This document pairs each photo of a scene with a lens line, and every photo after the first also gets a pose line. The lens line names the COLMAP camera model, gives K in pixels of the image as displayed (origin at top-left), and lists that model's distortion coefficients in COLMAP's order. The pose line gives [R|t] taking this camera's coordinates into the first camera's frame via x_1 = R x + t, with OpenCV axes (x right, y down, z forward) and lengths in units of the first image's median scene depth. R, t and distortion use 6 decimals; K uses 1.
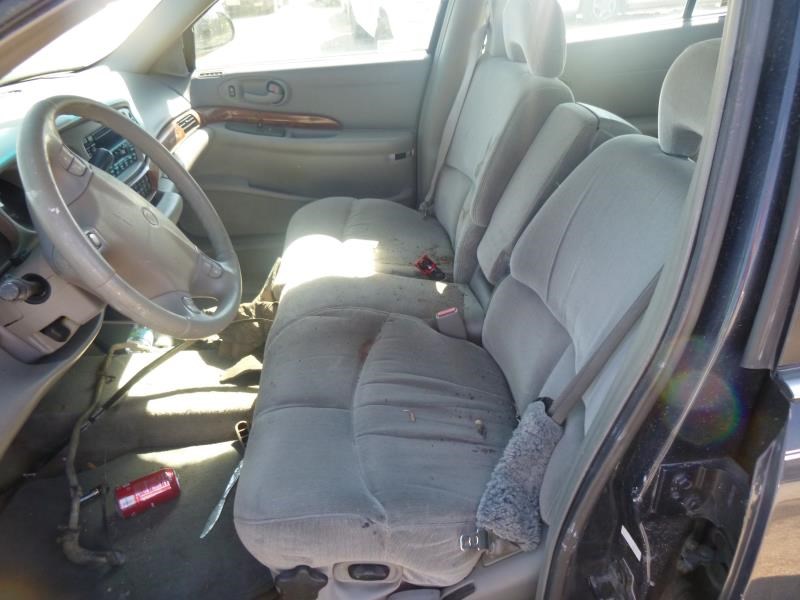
lens RADIAL K [[604.5, 0, 400.0], [0, 604.5, 300.0], [0, 0, 1]] dist [-0.000770, -0.010922]
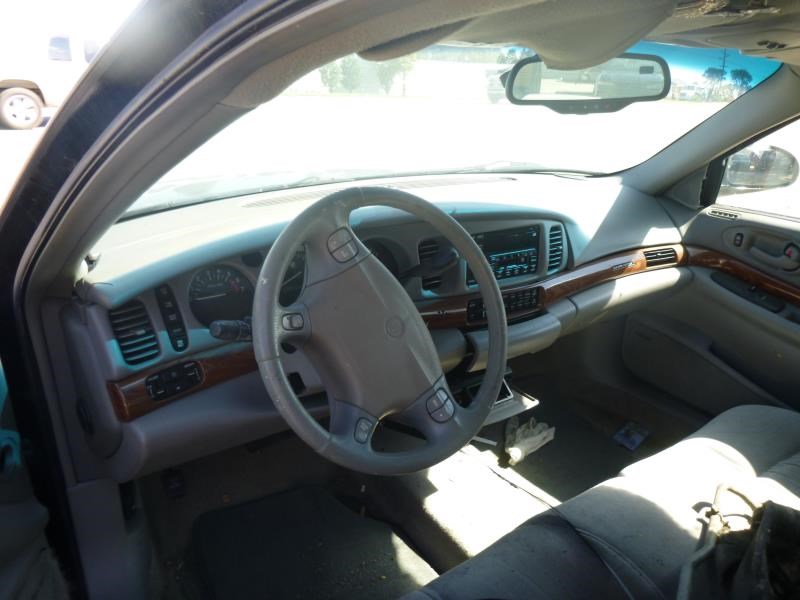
lens RADIAL K [[604.5, 0, 400.0], [0, 604.5, 300.0], [0, 0, 1]] dist [-0.000770, -0.010922]
pose [[0.502459, 0.371768, -0.780592, 0.158783], [-0.485884, 0.868199, 0.100734, -0.138522], [0.715159, 0.328662, 0.616870, 0.206320]]
